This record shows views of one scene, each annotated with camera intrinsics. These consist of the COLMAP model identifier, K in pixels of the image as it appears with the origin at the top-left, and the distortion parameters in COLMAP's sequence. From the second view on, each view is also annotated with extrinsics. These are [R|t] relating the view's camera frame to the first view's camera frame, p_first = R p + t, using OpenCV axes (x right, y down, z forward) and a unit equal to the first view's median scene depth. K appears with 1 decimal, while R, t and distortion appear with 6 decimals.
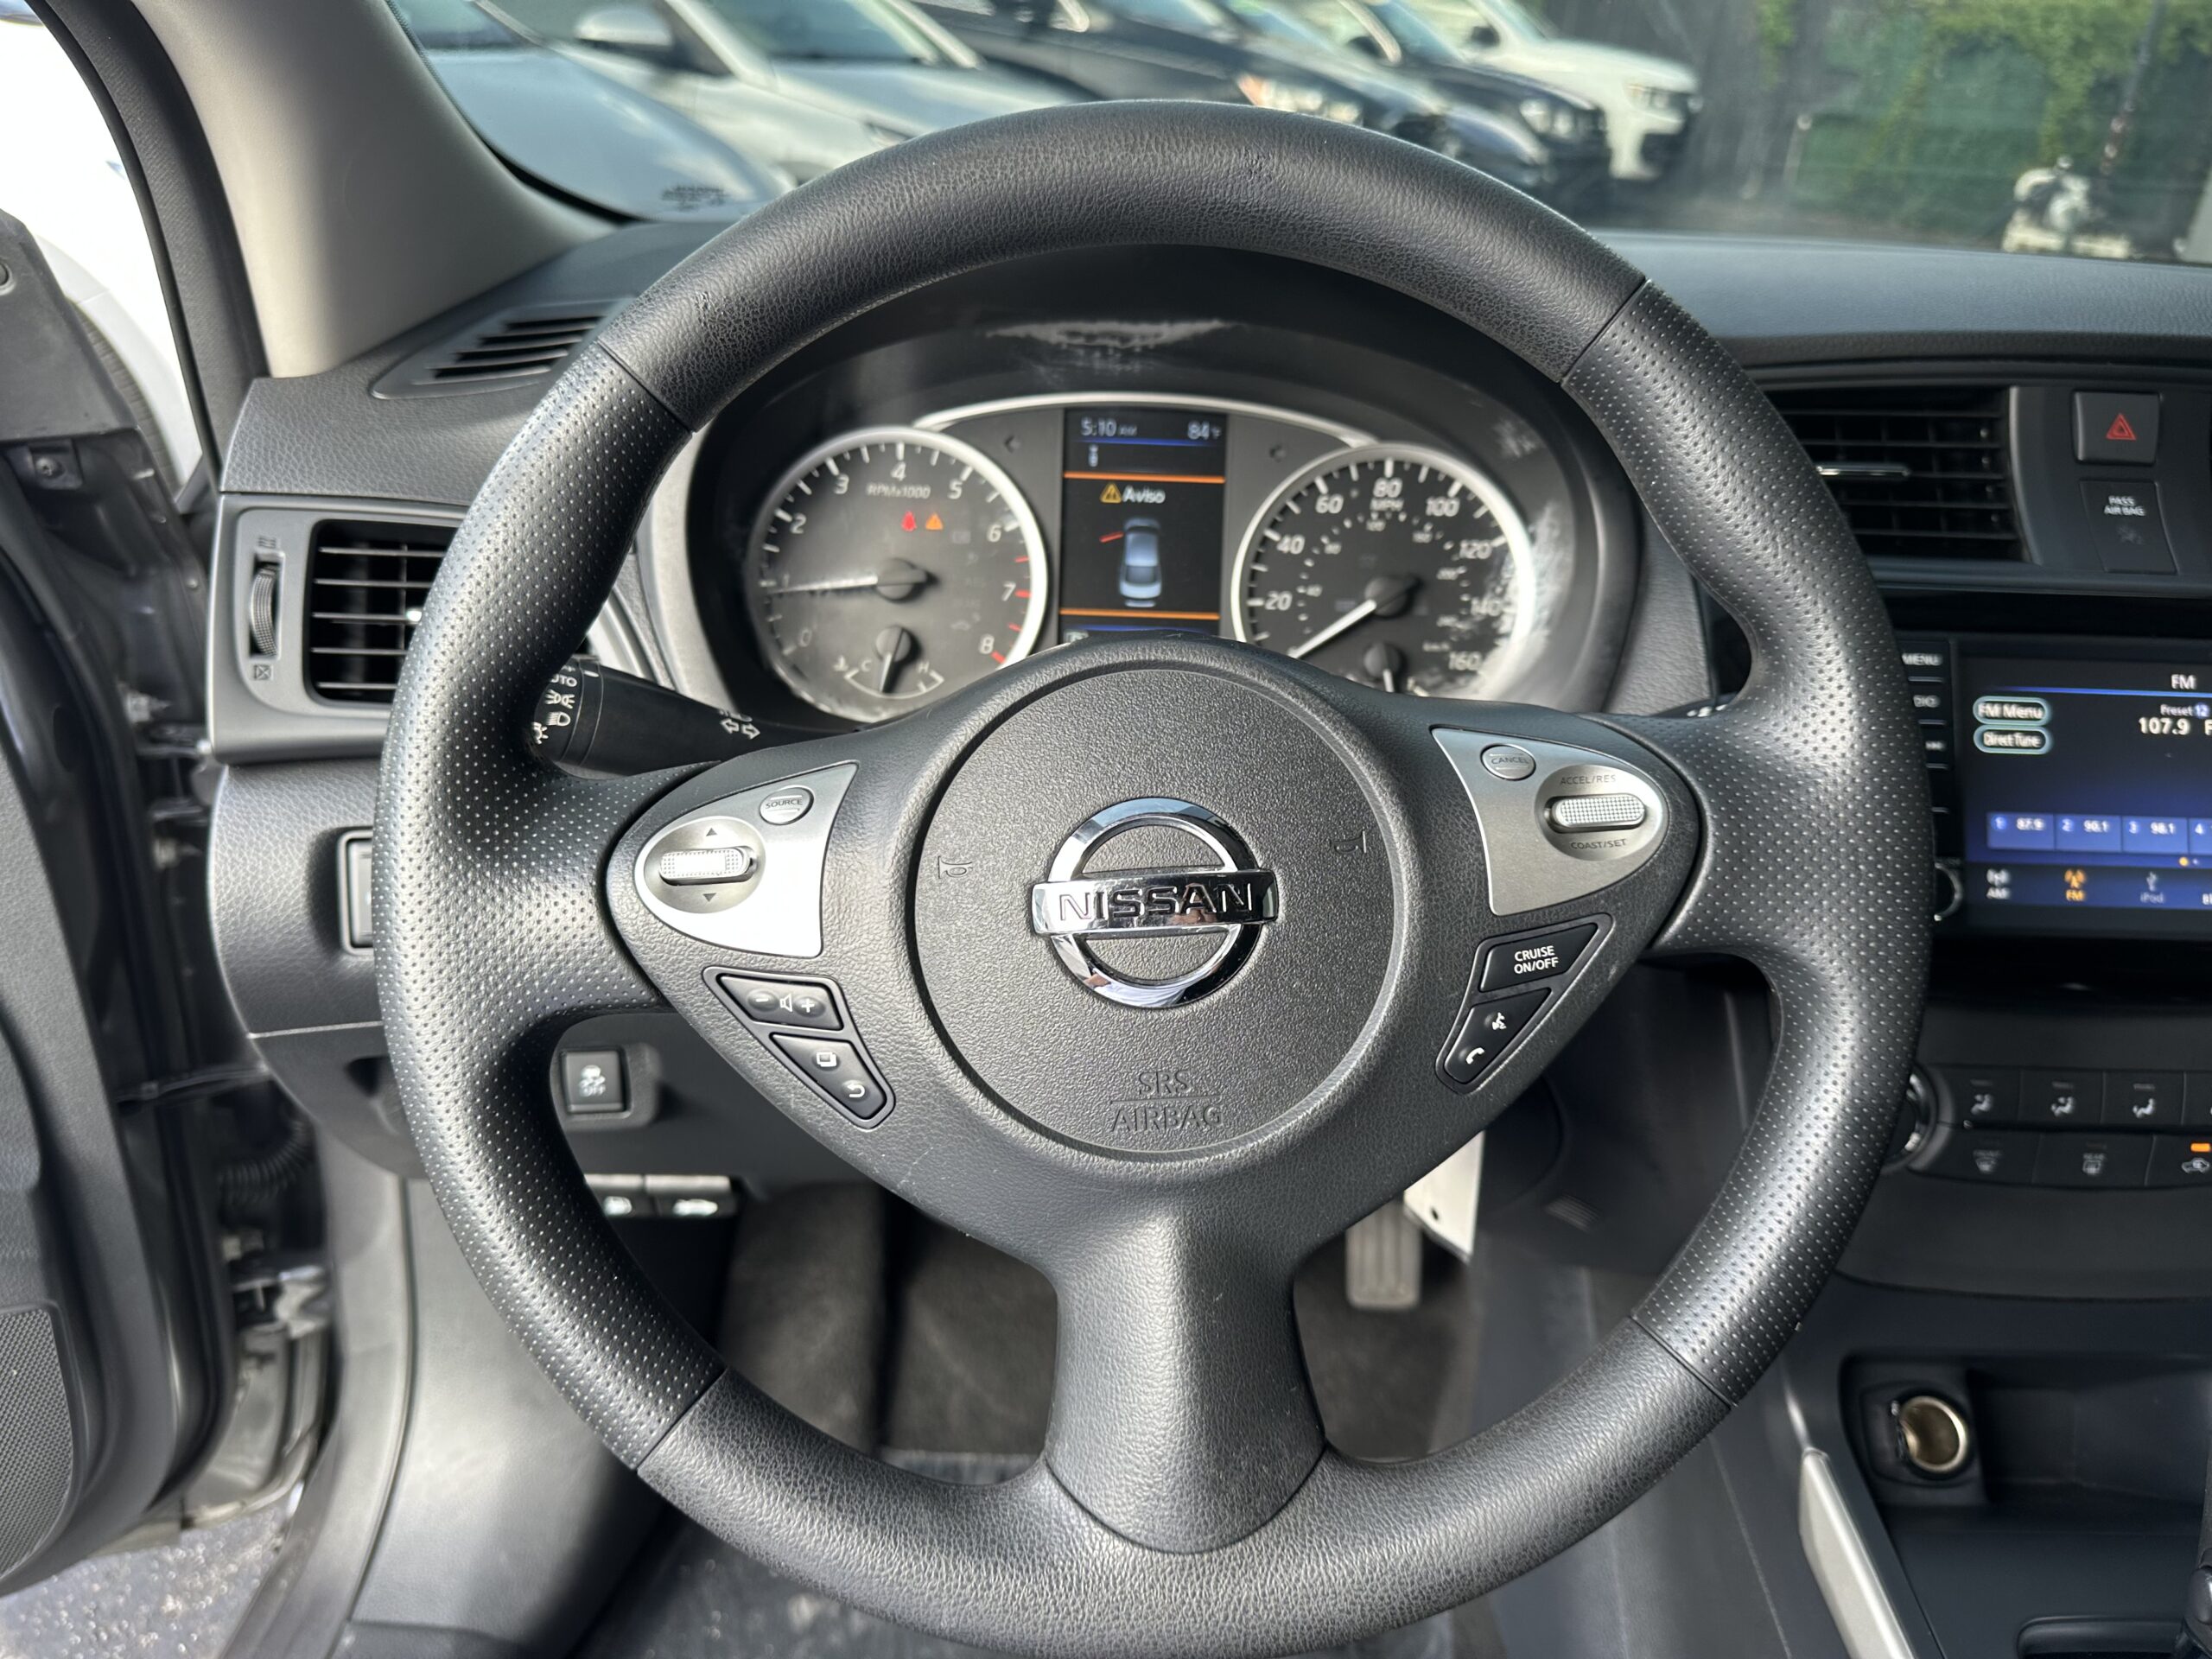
lens RADIAL K [[1552.2, 0, 1112.3], [0, 1552.2, 849.1], [0, 0, 1]] dist [0.043641, -0.061585]
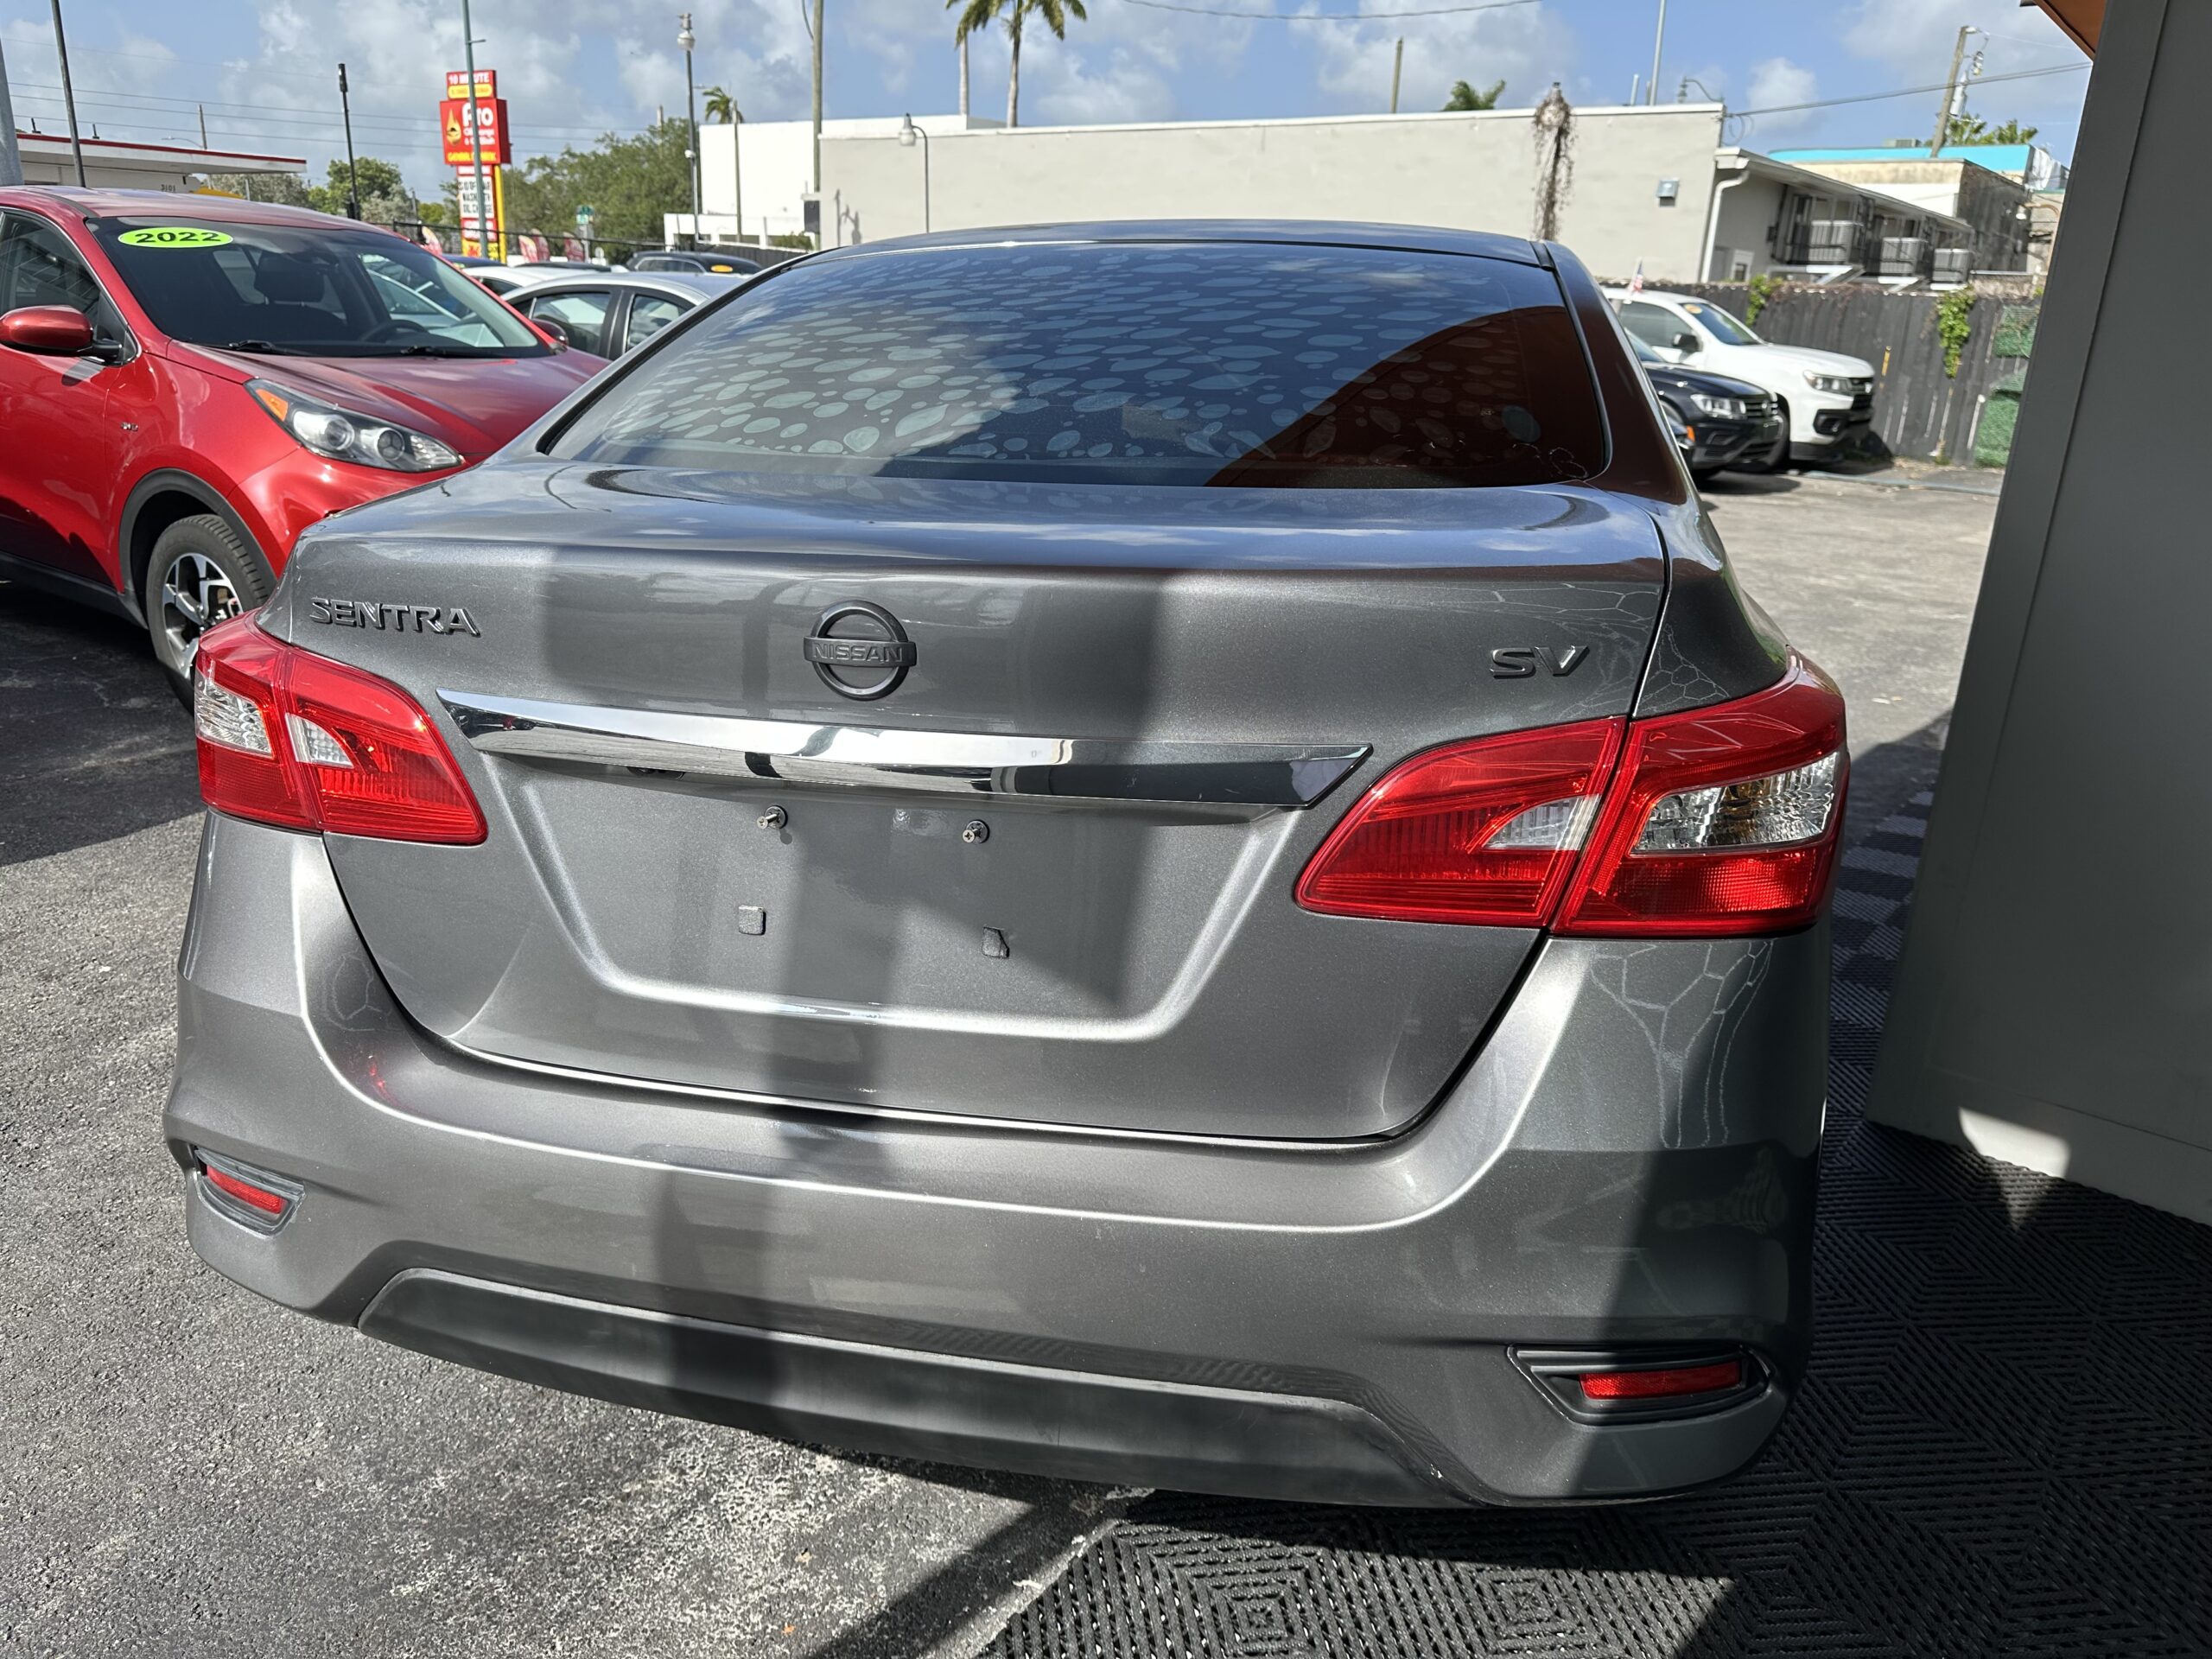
lens RADIAL K [[1552.2, 0, 1117.6], [0, 1552.2, 817.2], [0, 0, 1]] dist [0.043641, -0.061585]
pose [[0.976221, 0.038848, -0.213268, 1.245649], [-0.075700, 0.982969, -0.167456, 2.056422], [0.203130, 0.179618, 0.962536, -4.676697]]
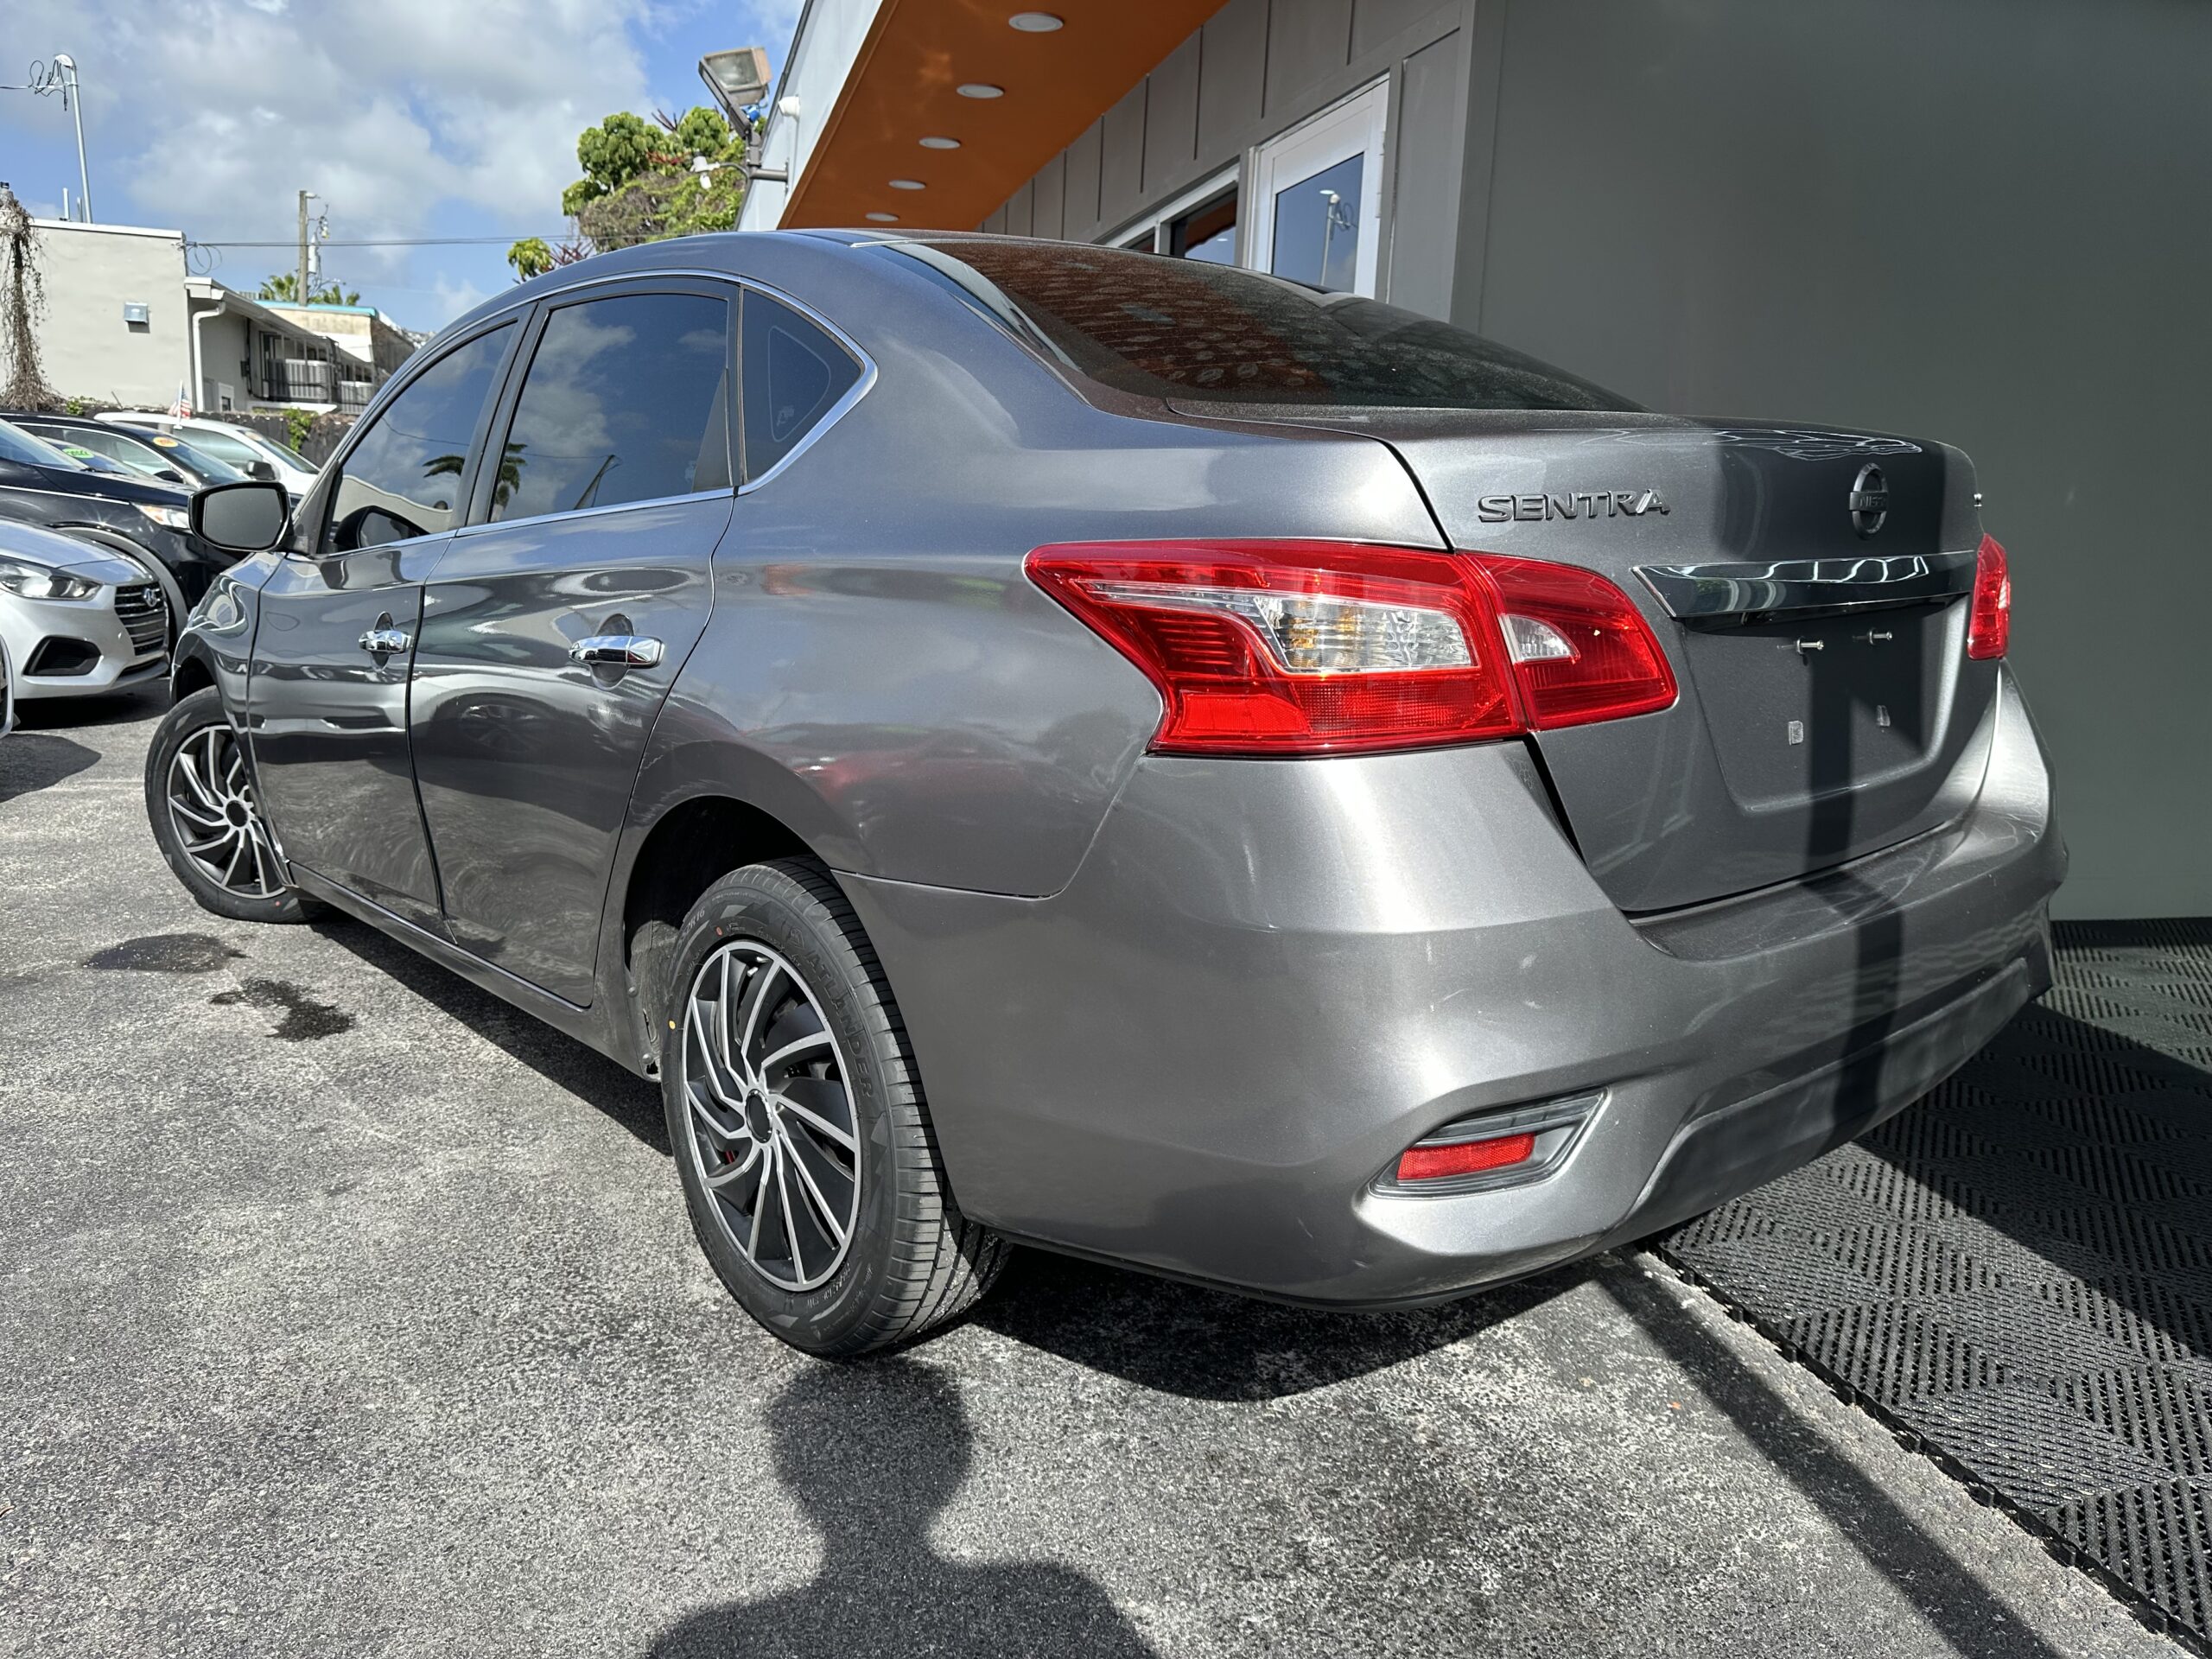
lens RADIAL K [[1552.2, 0, 1106.2], [0, 1552.2, 816.0], [0, 0, 1]] dist [0.043641, -0.061585]
pose [[0.747132, -0.153913, 0.646610, -1.855907], [0.312678, 0.939844, -0.137574, 2.014308], [-0.586538, 0.304967, 0.750312, -4.073364]]
